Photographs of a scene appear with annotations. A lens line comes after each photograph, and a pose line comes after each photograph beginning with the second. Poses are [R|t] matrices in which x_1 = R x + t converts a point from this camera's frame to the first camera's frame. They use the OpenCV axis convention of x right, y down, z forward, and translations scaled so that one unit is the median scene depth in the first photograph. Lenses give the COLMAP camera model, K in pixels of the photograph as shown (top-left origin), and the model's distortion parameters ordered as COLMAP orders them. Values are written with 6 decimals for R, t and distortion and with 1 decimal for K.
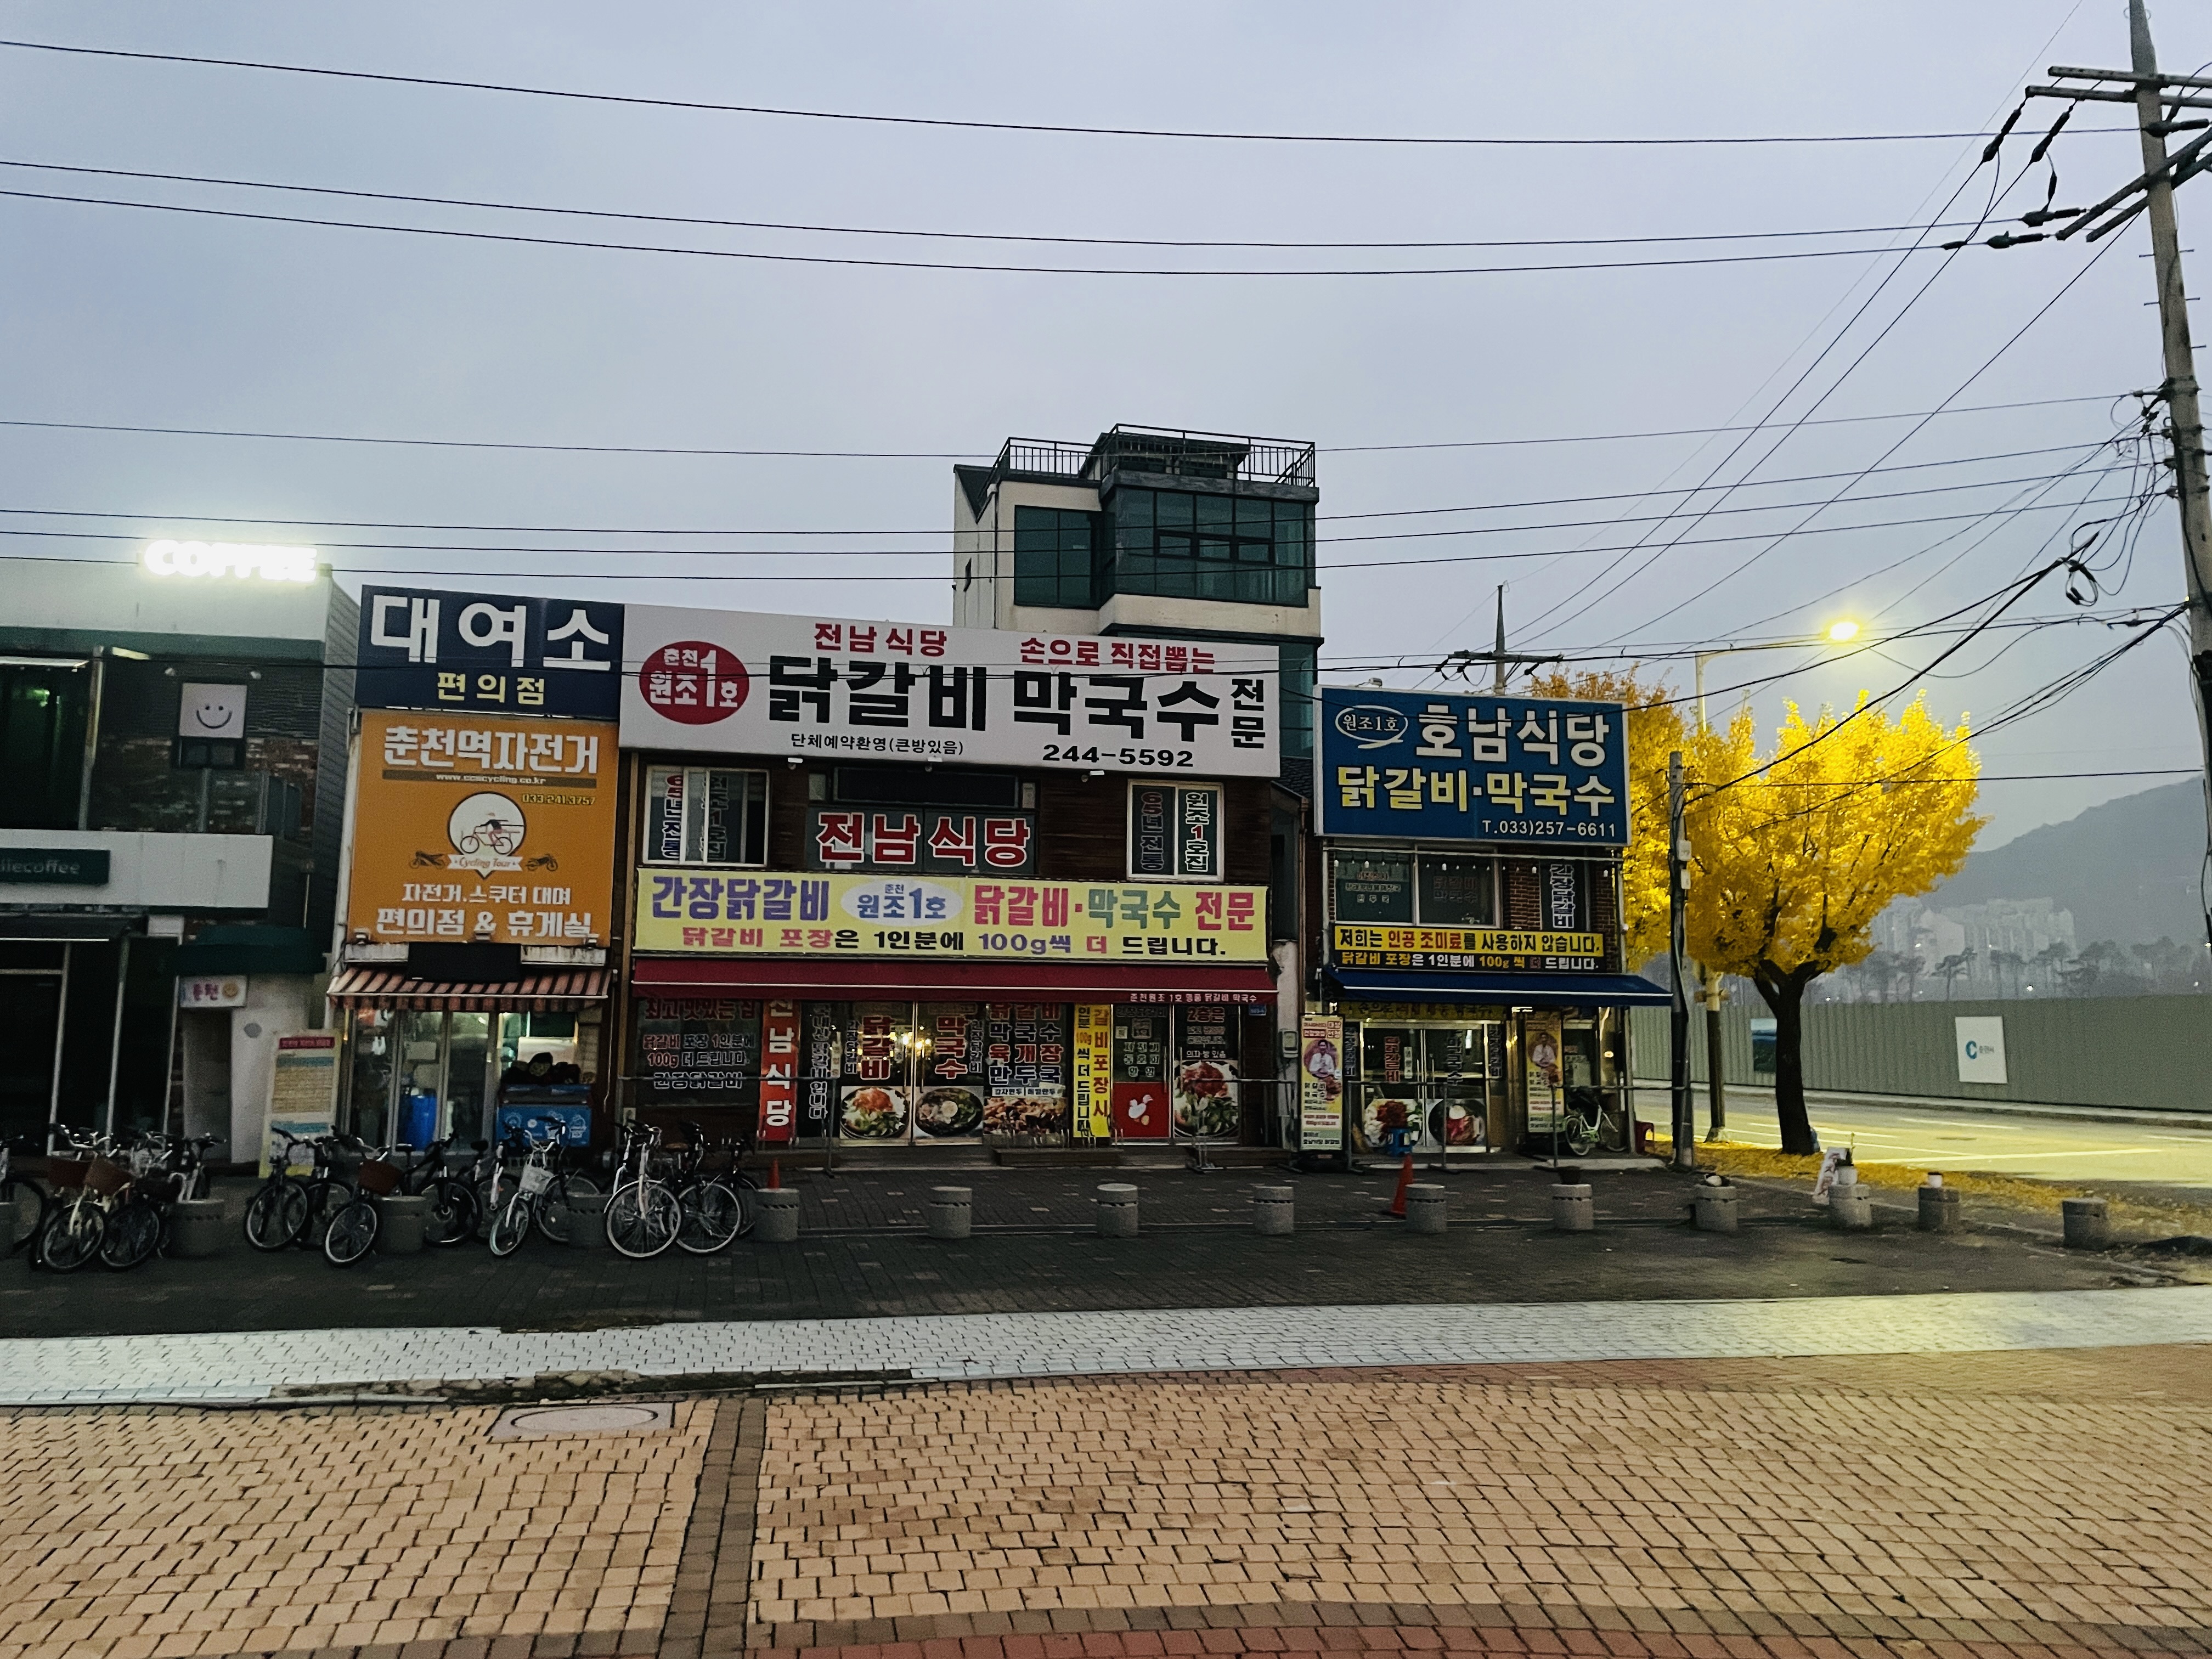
lens RADIAL K [[1686.5, 0, 1108.2], [0, 1686.5, 823.6], [0, 0, 1]] dist [-0.003408, -0.002529]
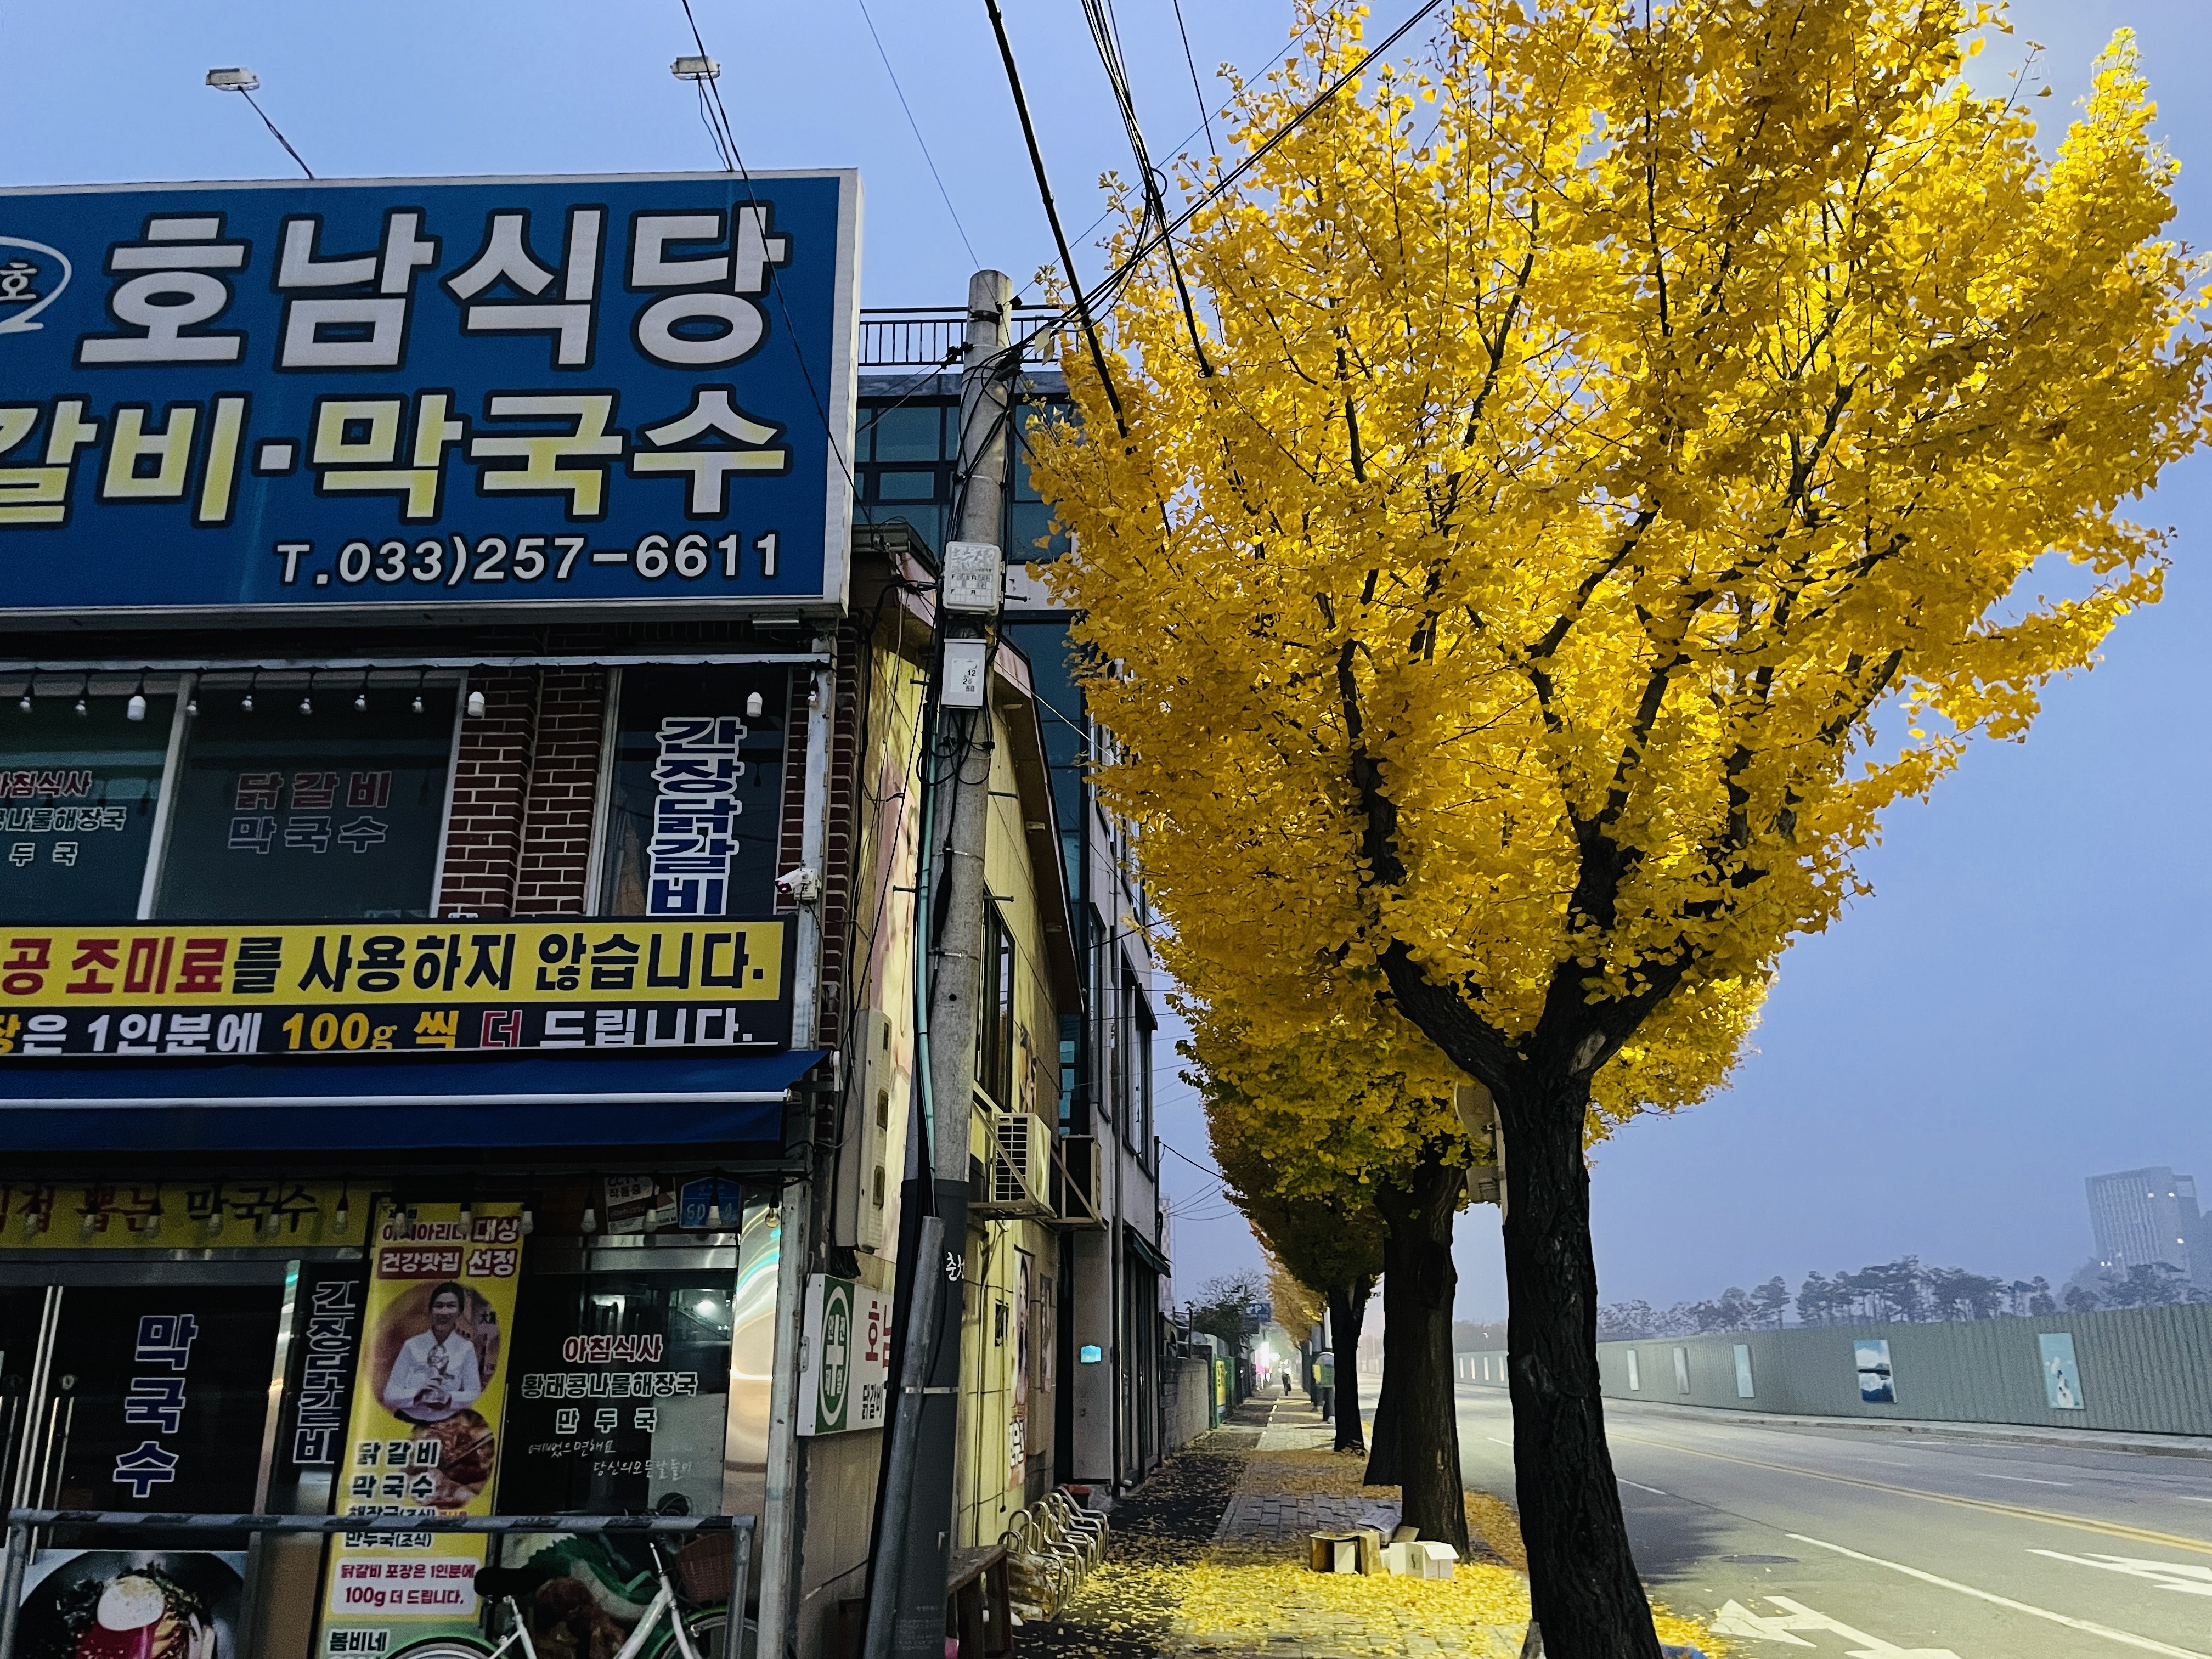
lens RADIAL K [[1686.5, 0, 1104.0], [0, 1686.5, 839.7], [0, 0, 1]] dist [-0.003408, -0.002529]
pose [[0.975115, -0.087286, -0.203792, 0.412516], [0.053719, 0.984865, -0.164791, 0.103183], [0.215092, 0.149742, 0.965045, 0.748042]]
